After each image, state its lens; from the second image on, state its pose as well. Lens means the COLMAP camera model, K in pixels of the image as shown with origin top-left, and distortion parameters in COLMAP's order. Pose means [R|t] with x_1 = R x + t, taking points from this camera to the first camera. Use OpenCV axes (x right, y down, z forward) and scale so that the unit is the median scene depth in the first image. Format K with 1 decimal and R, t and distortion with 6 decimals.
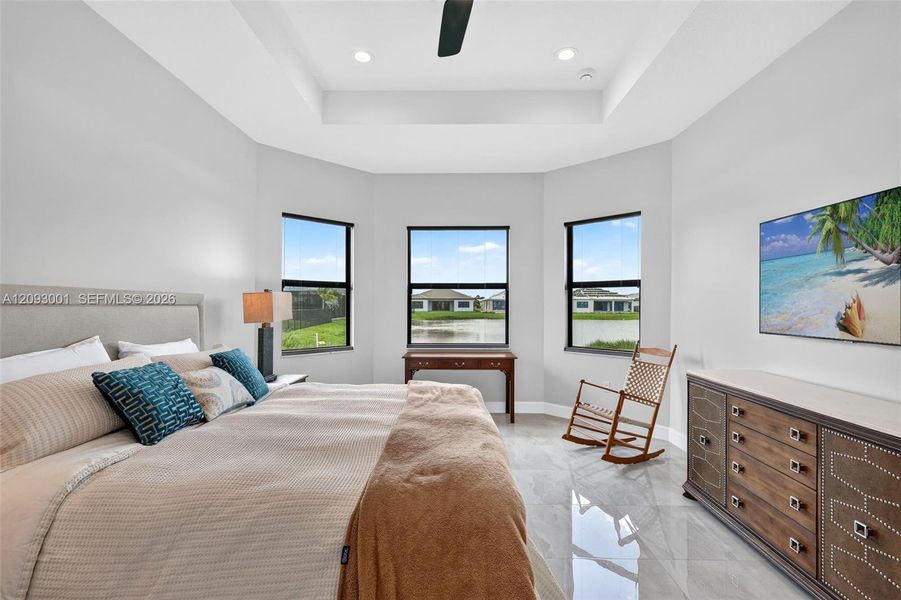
lens RADIAL K [[419.0, 0, 447.5], [0, 419.0, 300.8], [0, 0, 1]] dist [0.000699, 0.001823]
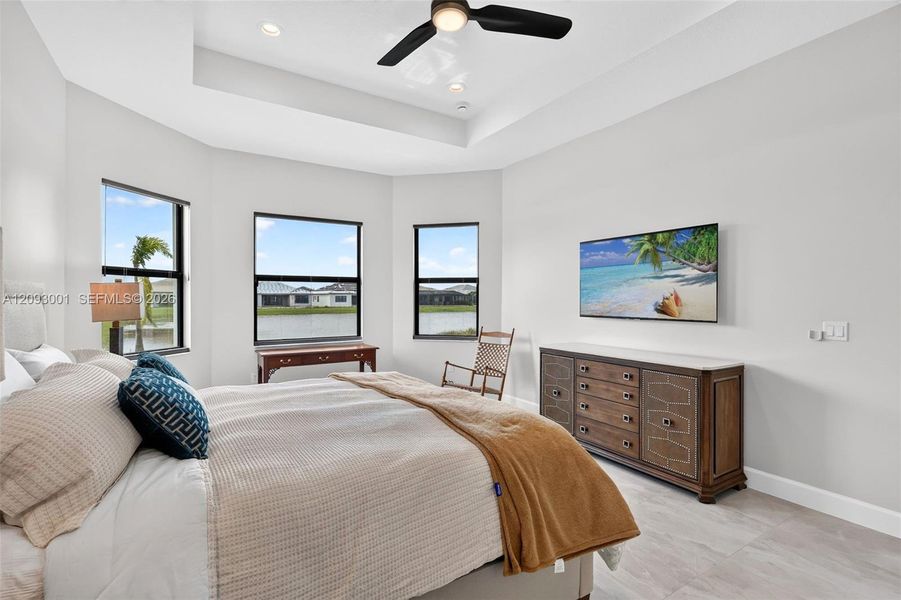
lens RADIAL K [[419.0, 0, 454.5], [0, 419.0, 301.3], [0, 0, 1]] dist [0.000699, 0.001823]
pose [[0.840873, -0.006149, 0.541197, -0.396441], [-0.001446, 0.999906, 0.013606, 0.004338], [-0.541230, -0.012223, 0.840786, -0.000175]]
